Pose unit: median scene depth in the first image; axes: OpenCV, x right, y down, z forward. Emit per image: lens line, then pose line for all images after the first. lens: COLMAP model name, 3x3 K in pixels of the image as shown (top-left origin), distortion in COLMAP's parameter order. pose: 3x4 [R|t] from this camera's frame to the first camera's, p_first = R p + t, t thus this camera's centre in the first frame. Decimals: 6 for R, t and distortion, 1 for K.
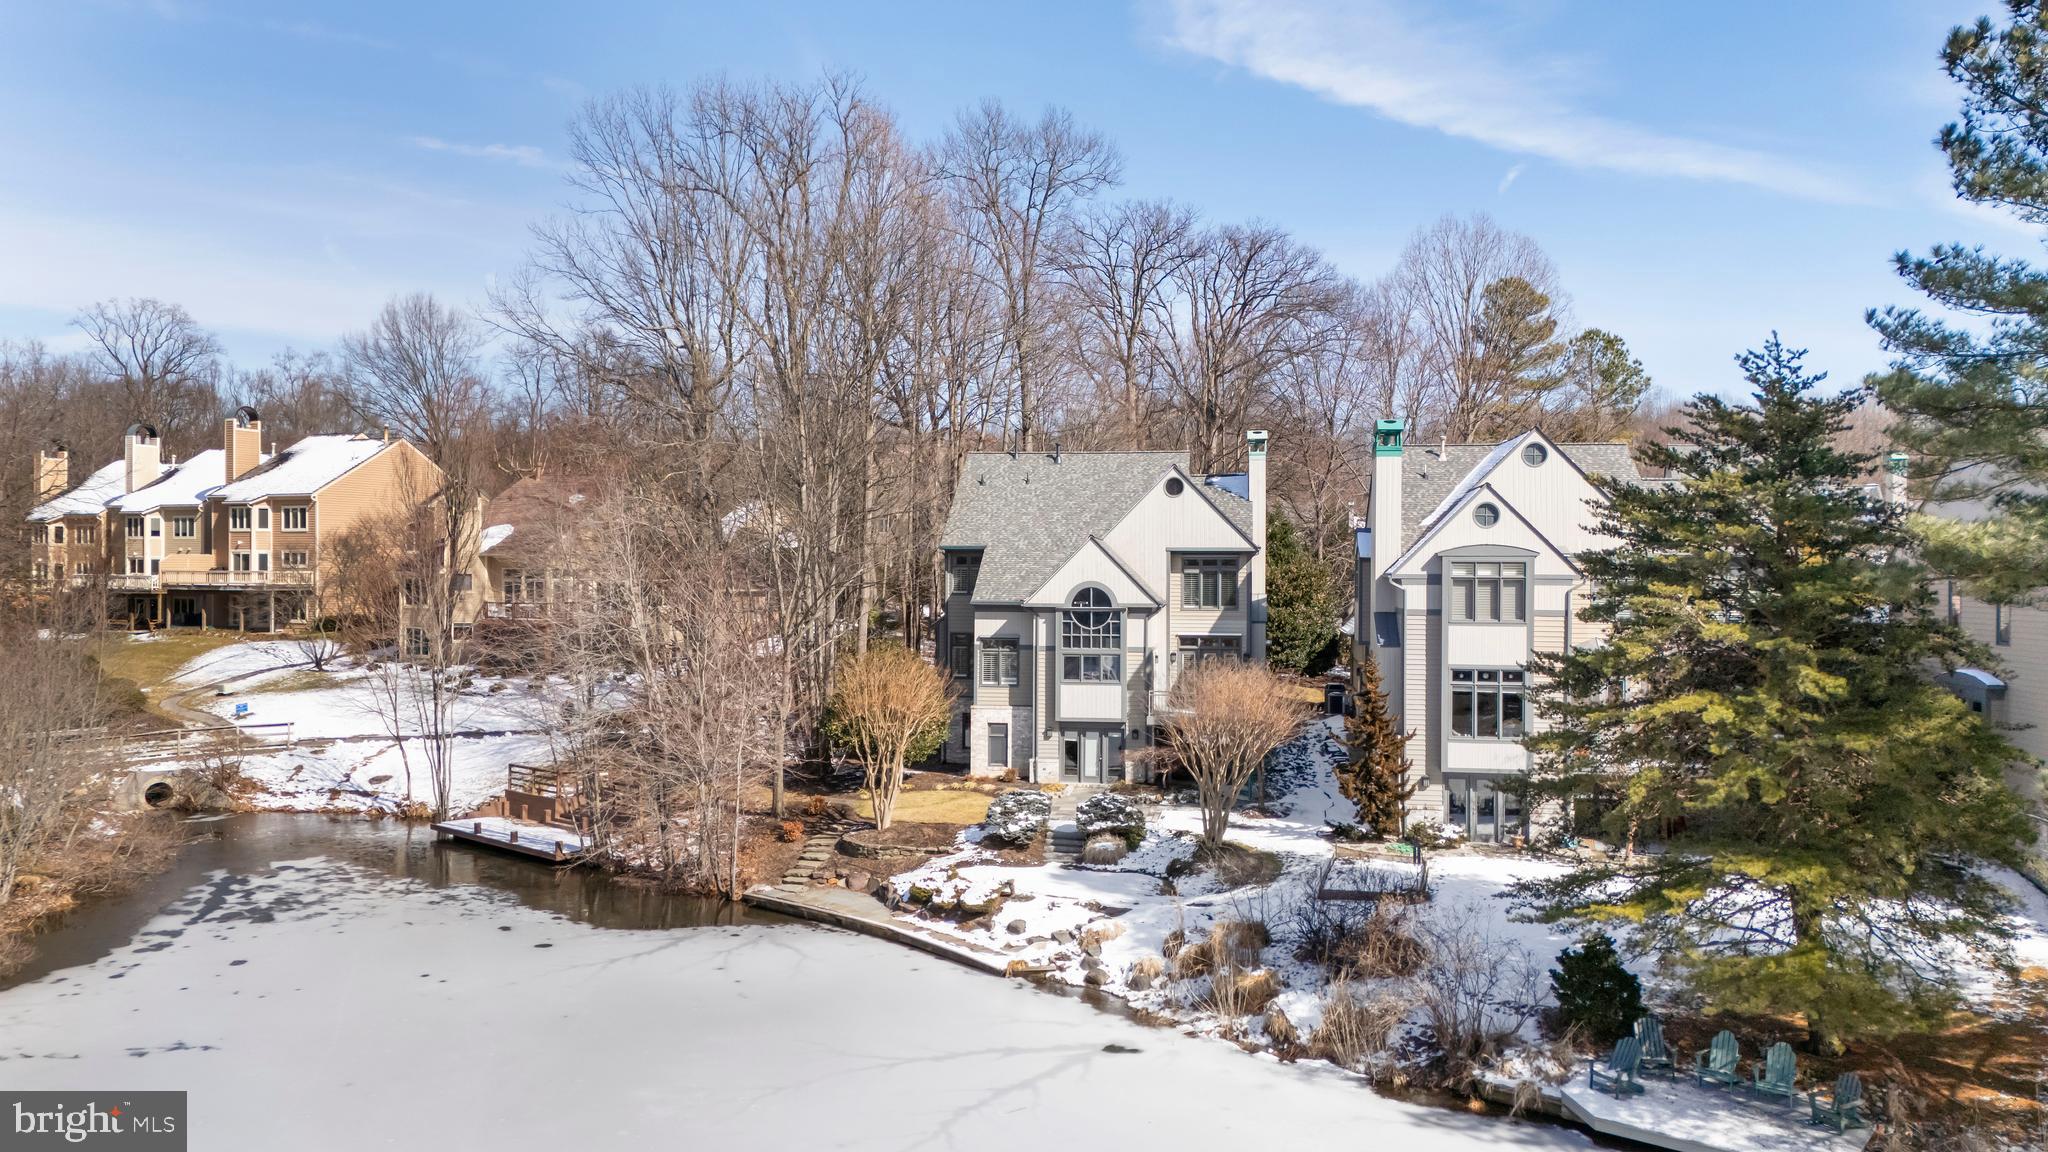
lens RADIAL K [[1493.6, 0, 1025.3], [0, 1493.6, 573.6], [0, 0, 1]] dist [0.066706, -0.022303]
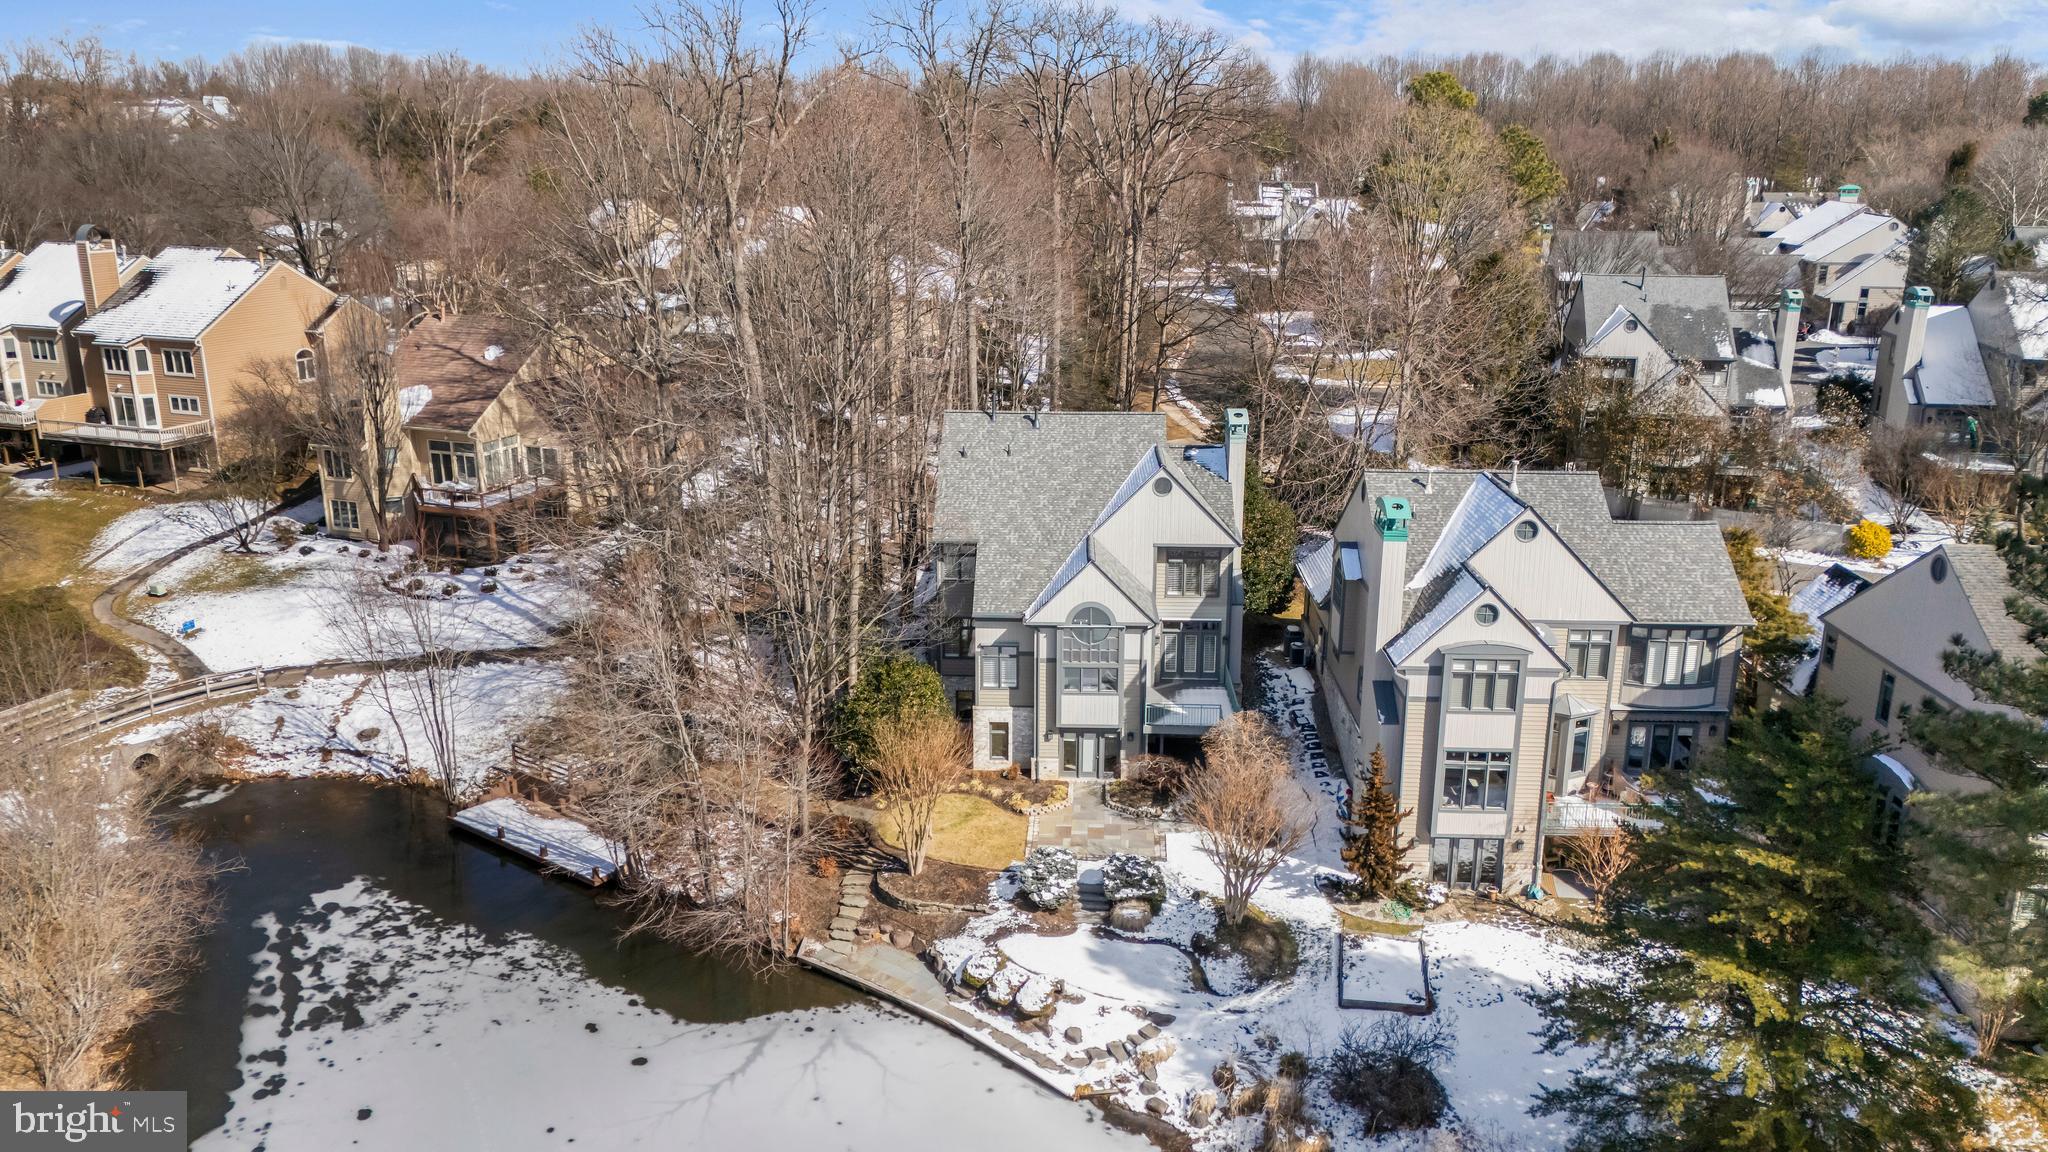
lens RADIAL K [[1493.6, 0, 1024.1], [0, 1493.6, 570.5], [0, 0, 1]] dist [0.066706, -0.022303]
pose [[0.994748, -0.030495, 0.097709, -0.104291], [0.003954, 0.965325, 0.261020, -0.290130], [-0.102281, -0.259263, 0.960376, 0.009083]]
